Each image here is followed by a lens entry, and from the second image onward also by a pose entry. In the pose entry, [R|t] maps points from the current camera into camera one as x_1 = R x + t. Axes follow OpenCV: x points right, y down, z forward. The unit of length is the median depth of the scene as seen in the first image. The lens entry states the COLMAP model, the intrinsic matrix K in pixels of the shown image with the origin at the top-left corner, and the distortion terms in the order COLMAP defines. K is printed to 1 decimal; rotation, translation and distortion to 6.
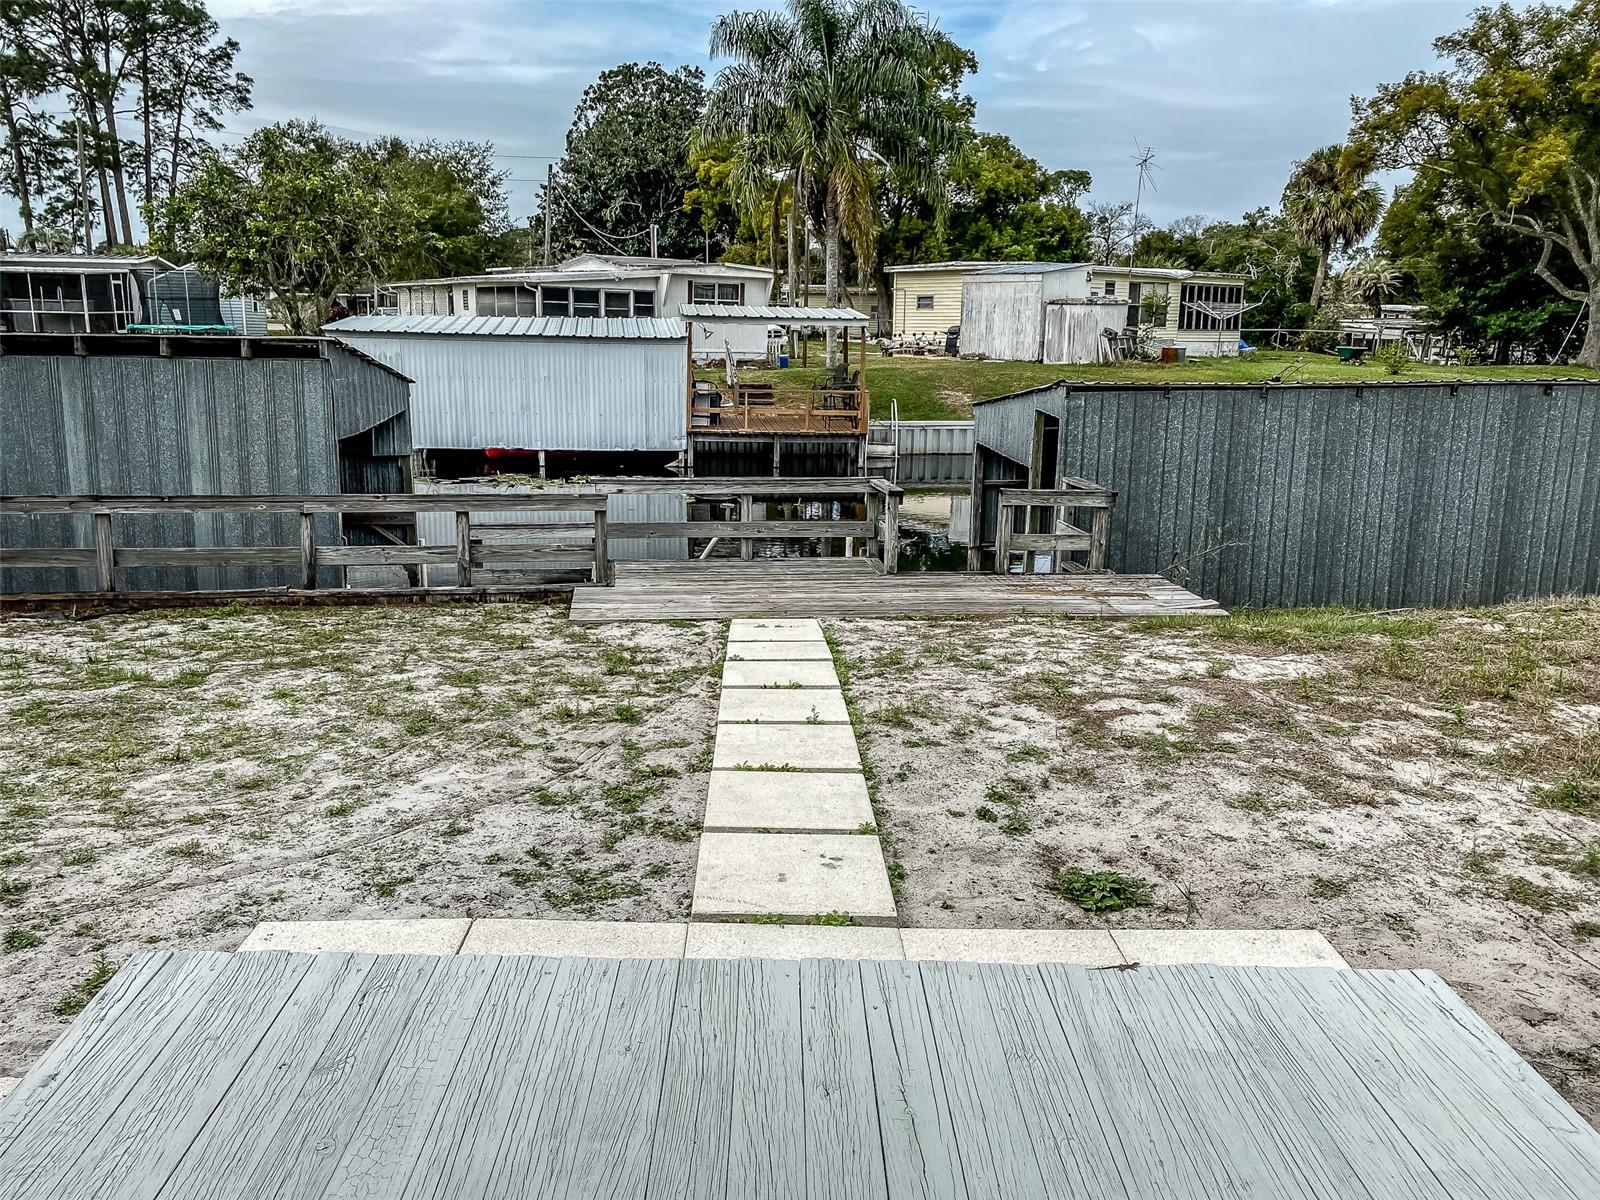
lens RADIAL K [[1232.7, 0, 788.6], [0, 1232.7, 610.4], [0, 0, 1]] dist [0.050014, -0.062655]
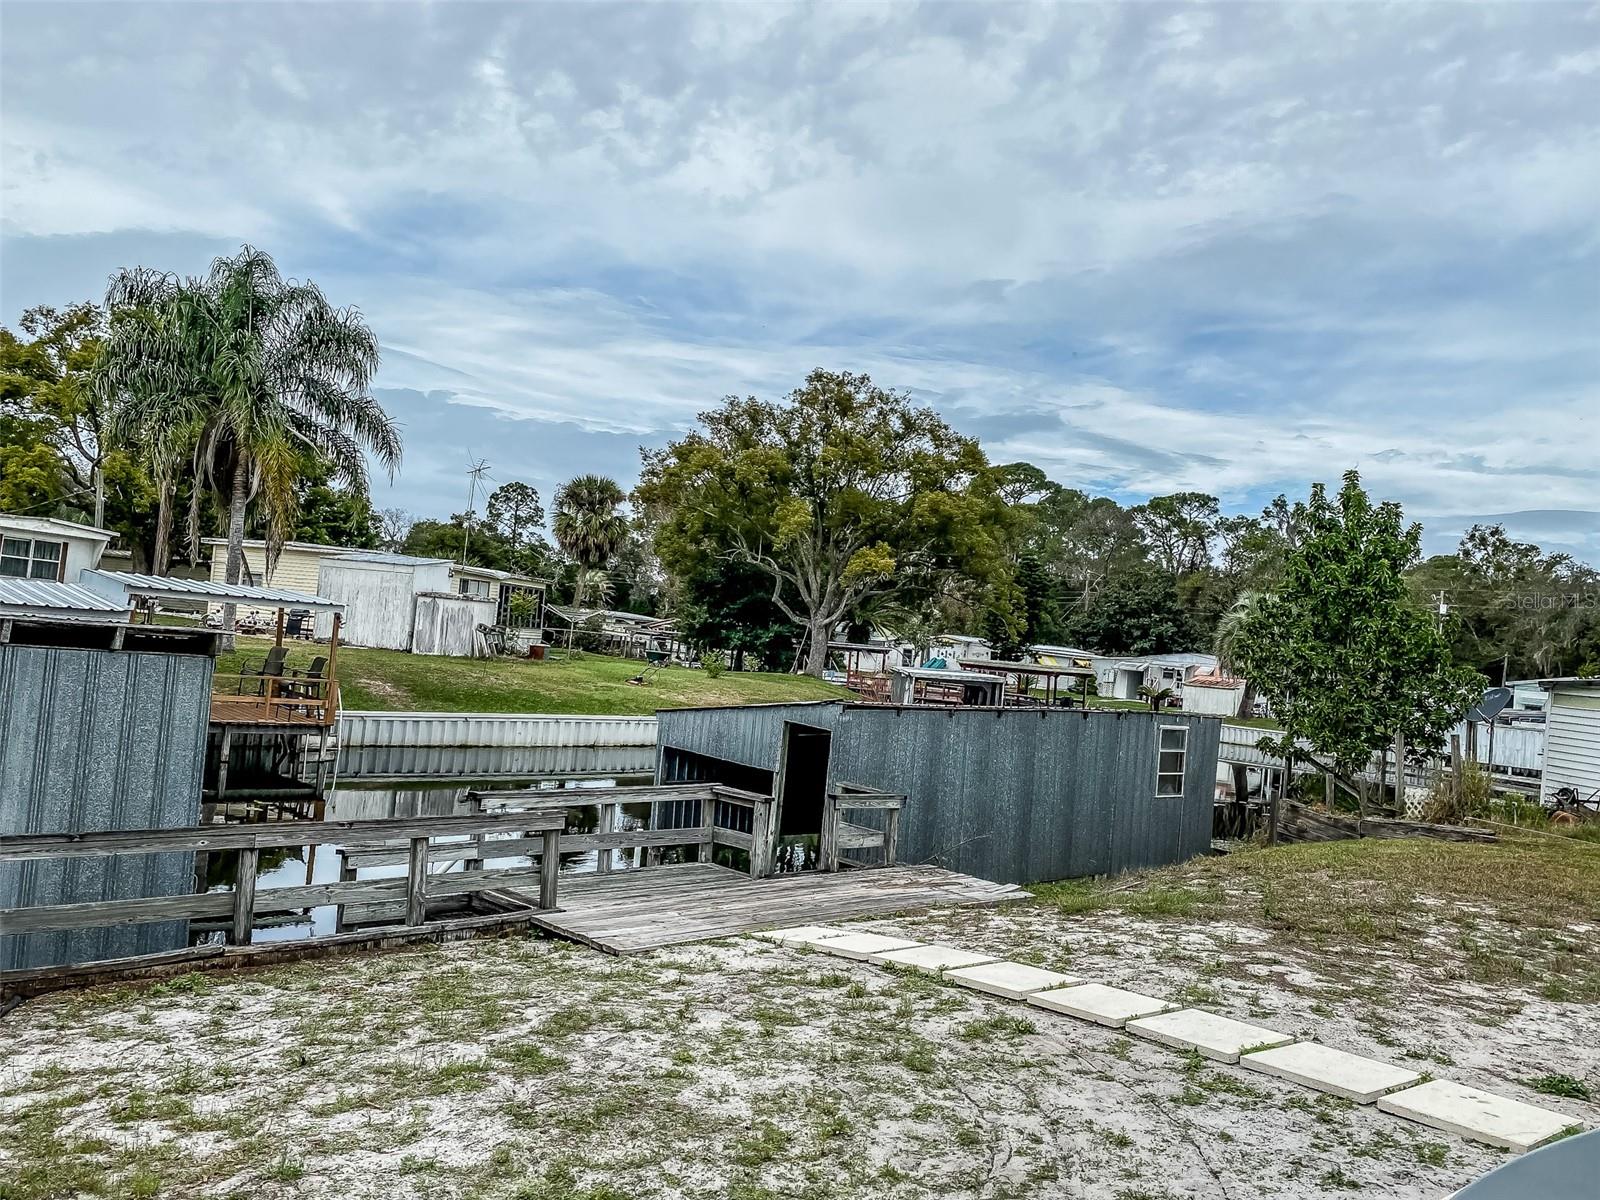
lens RADIAL K [[1232.7, 0, 816.7], [0, 1232.7, 592.8], [0, 0, 1]] dist [0.050014, -0.062655]
pose [[0.780679, 0.081958, 0.619535, -0.239666], [0.067365, 0.974550, -0.213810, -0.016497], [-0.621291, 0.208652, 0.755289, 0.048292]]
